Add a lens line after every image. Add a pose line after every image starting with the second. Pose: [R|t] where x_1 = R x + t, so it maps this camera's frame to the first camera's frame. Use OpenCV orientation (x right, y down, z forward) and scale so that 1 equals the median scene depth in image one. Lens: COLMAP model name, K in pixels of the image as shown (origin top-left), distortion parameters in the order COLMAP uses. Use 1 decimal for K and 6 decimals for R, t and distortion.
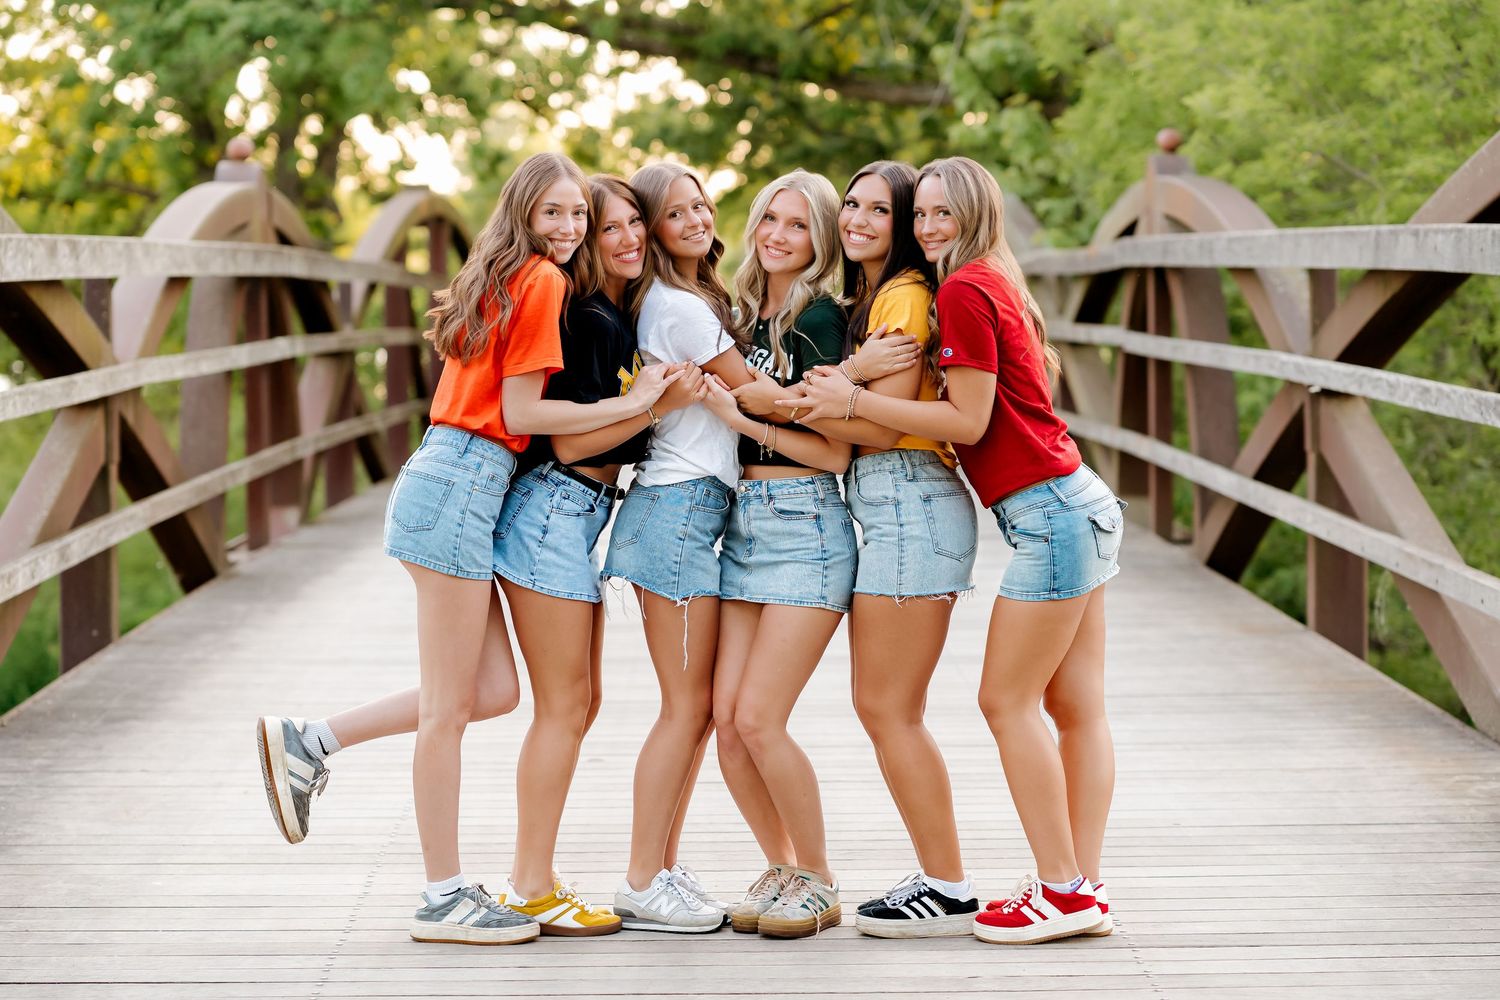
lens RADIAL K [[3604.6, 0, 750.0], [0, 3604.6, 500.0], [0, 0, 1]] dist [0.029522, 1.145005]
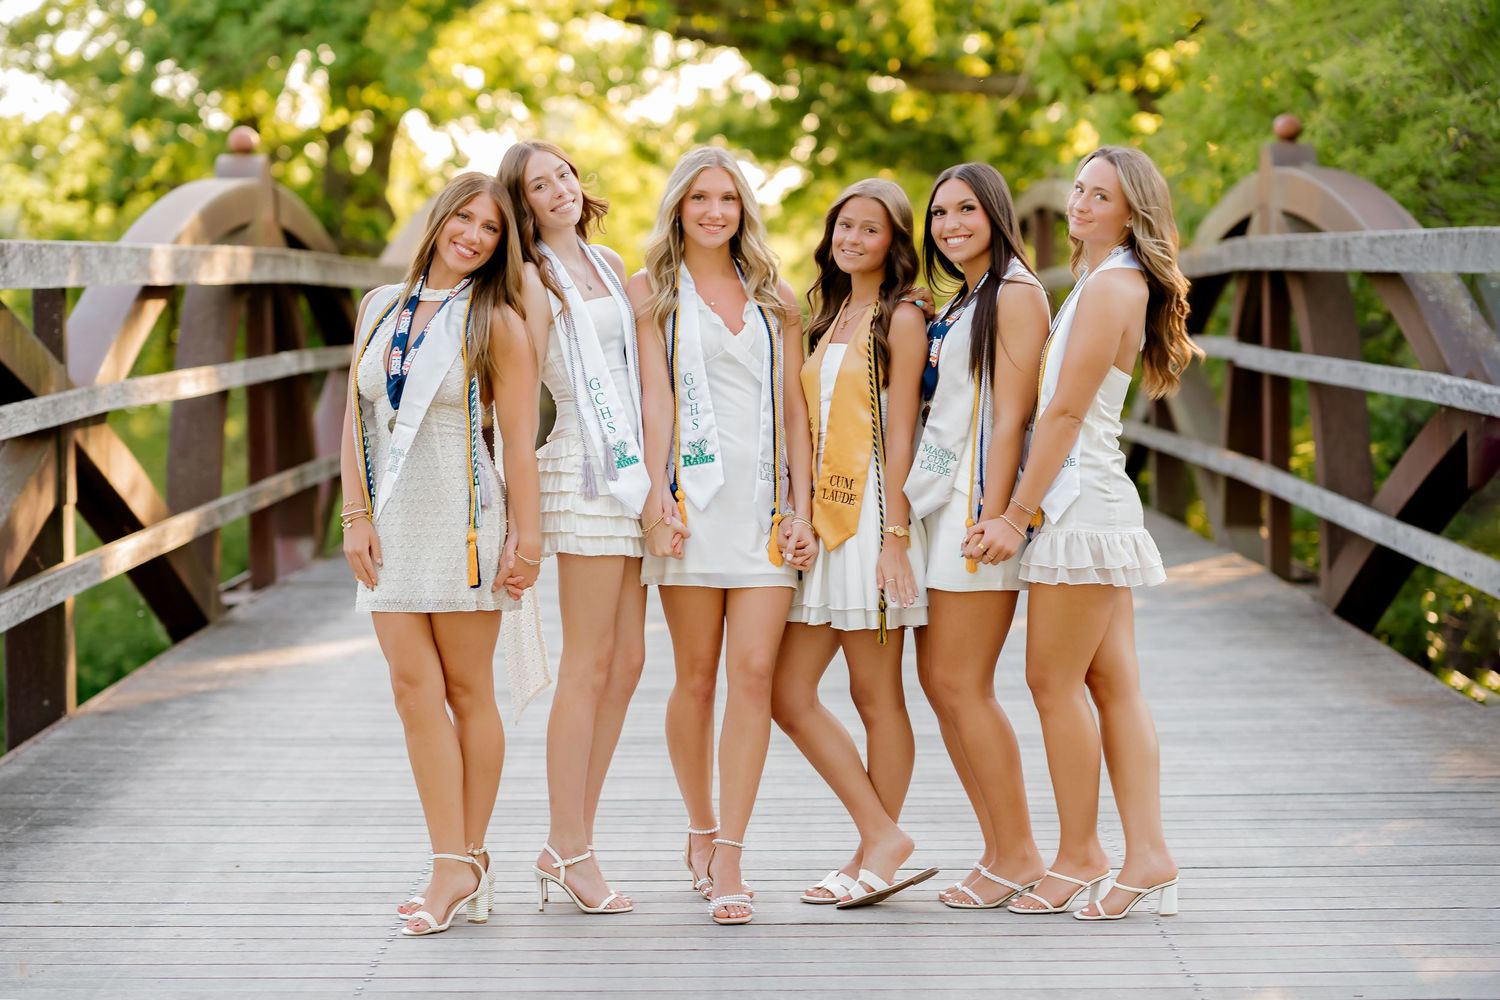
lens RADIAL K [[3500.8, 0, 712.1], [0, 3500.8, 501.3], [0, 0, 1]] dist [0.061294, 0.713753]
pose [[0.999545, 0.000206, -0.030163, 0.001320], [-0.000117, 0.999996, 0.002941, -0.011251], [0.030164, -0.002936, 0.999541, 0.145082]]
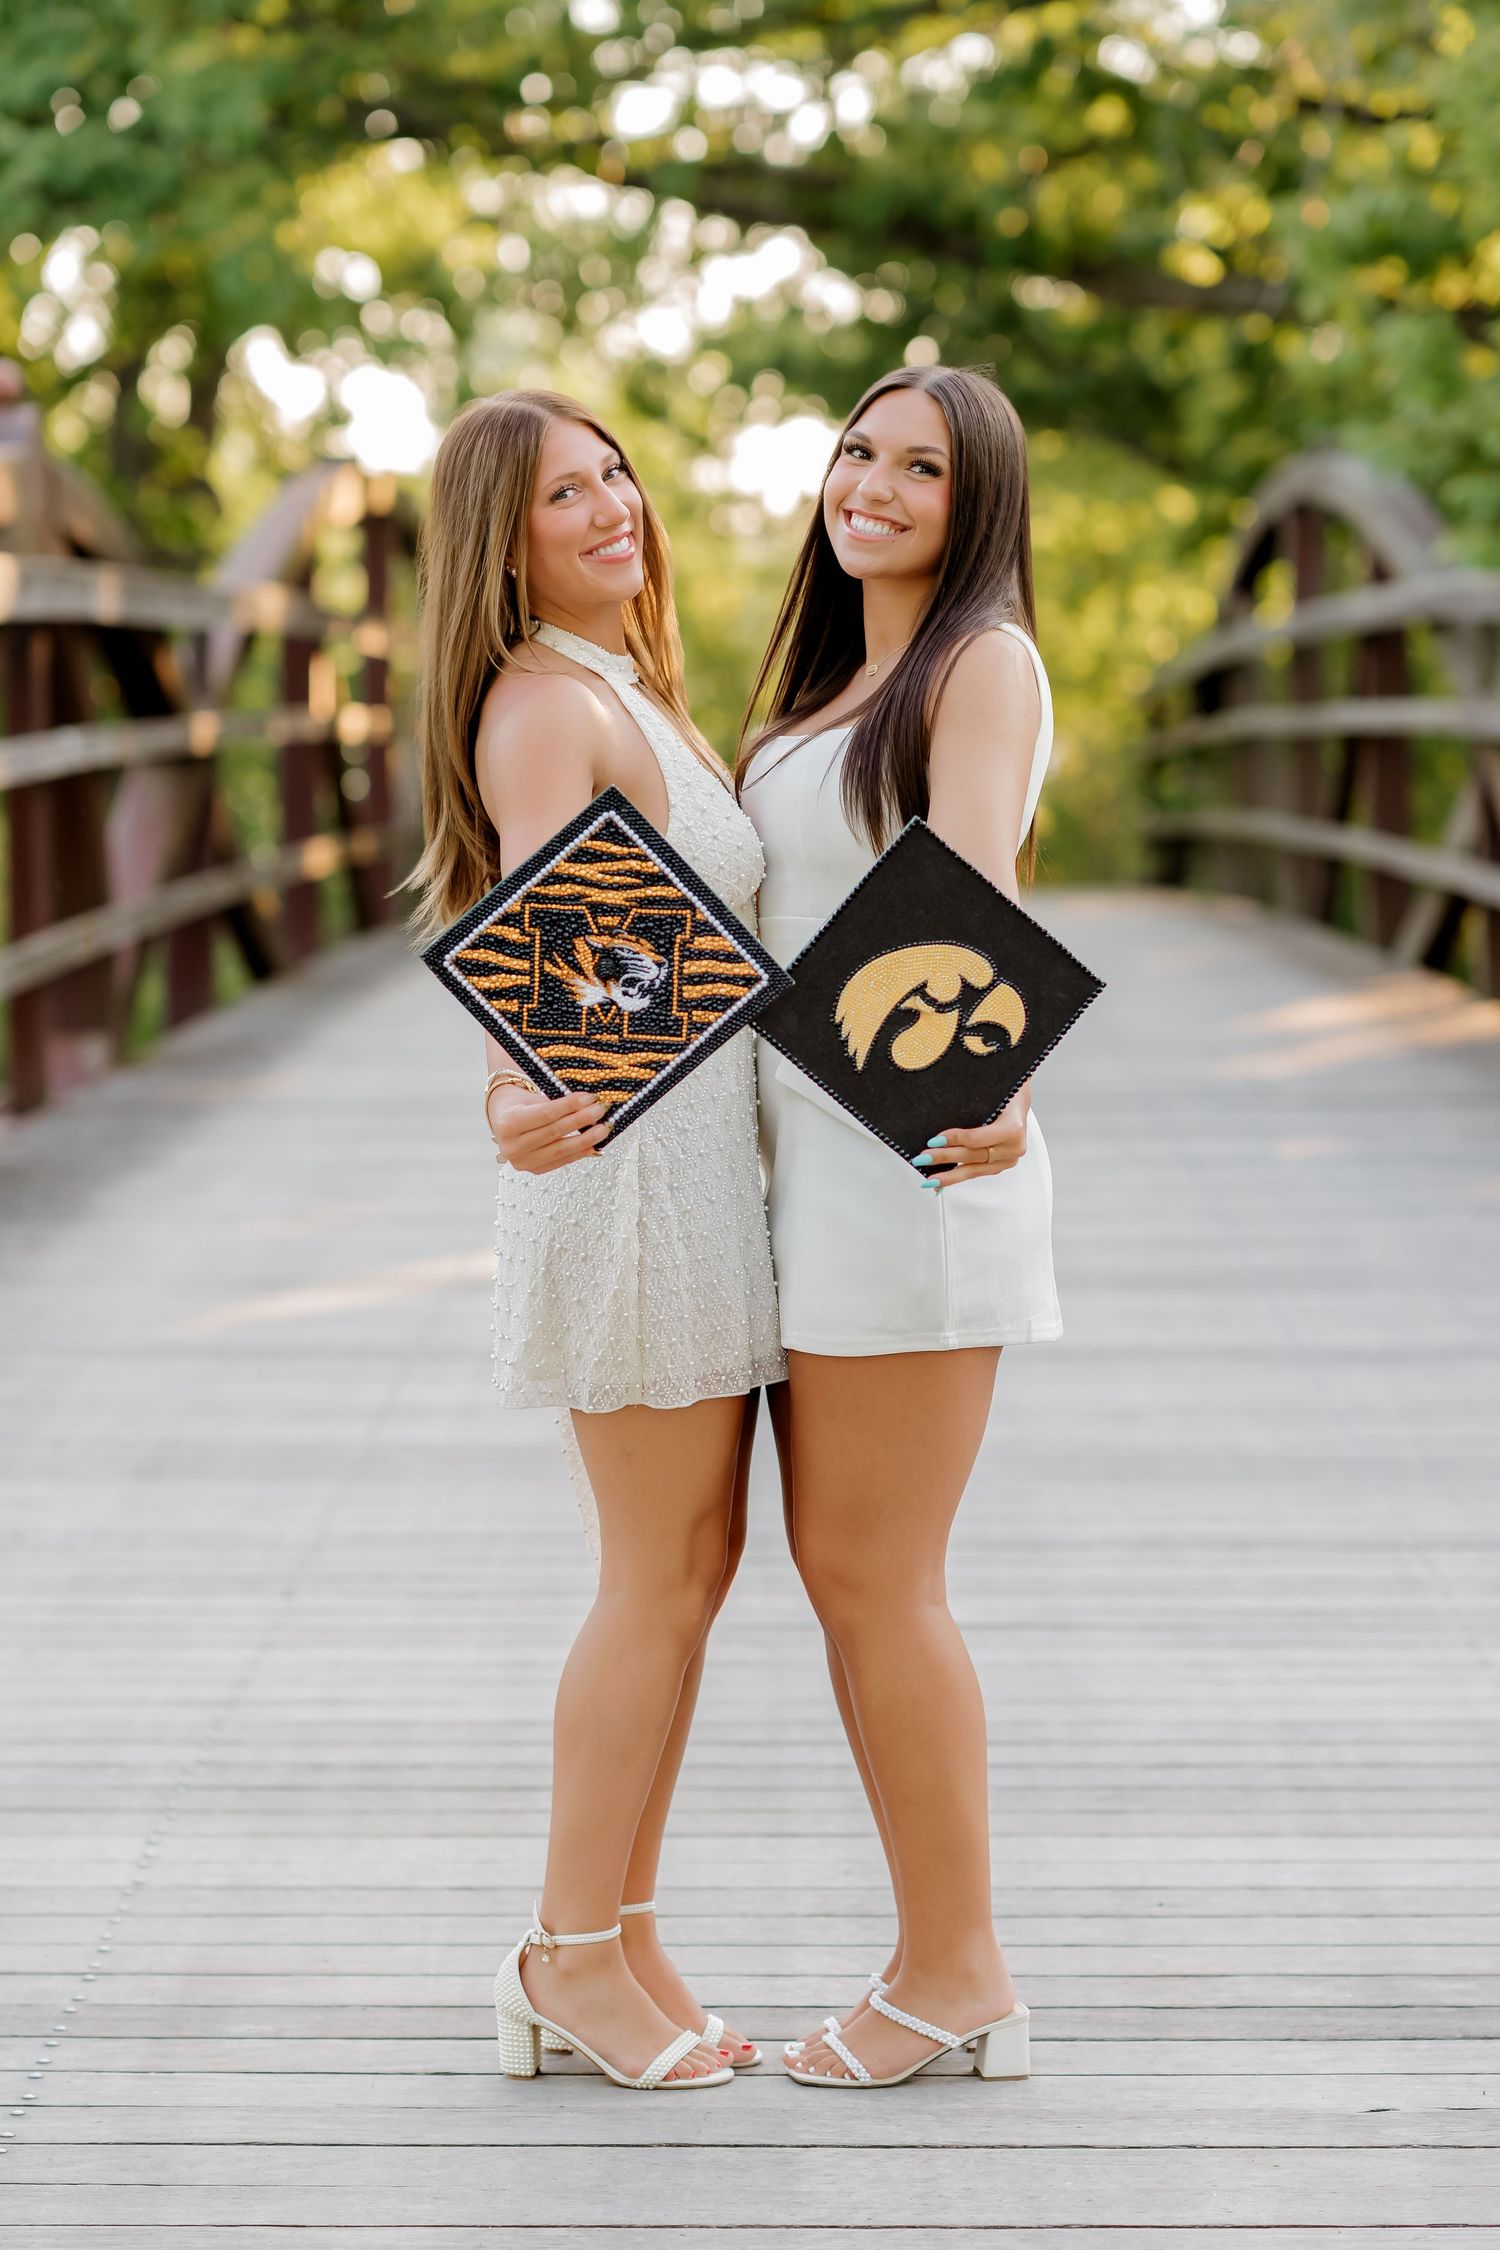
lens RADIAL K [[5496.1, 0, 856.7], [0, 5496.1, 1333.3], [0, 0, 1]] dist [0.071794, 0.455188]
pose [[0.999902, 0.005638, -0.012843, 0.001263], [-0.004739, 0.997606, 0.068994, -0.018890], [0.013202, -0.068926, 0.997534, 0.257300]]
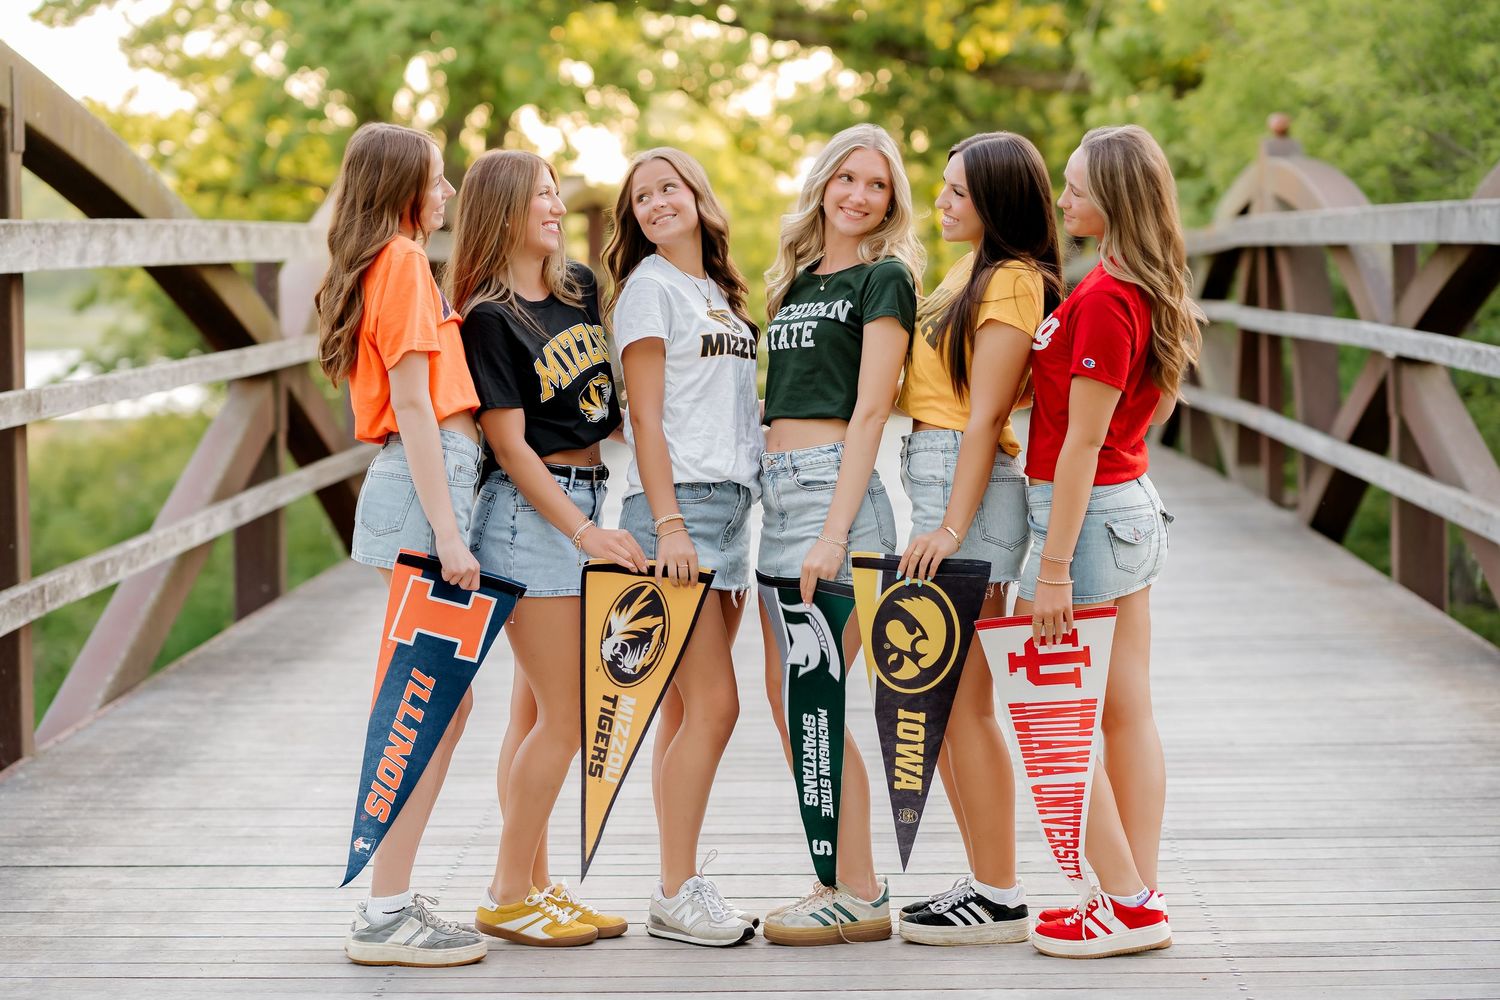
lens RADIAL K [[3664.1, 0, 750.0], [0, 3664.1, 500.0], [0, 0, 1]] dist [0.071794, 0.455188]
pose [[0.998735, -0.004195, -0.050117, 0.016603], [0.004279, 0.999990, 0.001581, 0.007700], [0.050110, -0.001793, 0.998742, -0.079904]]
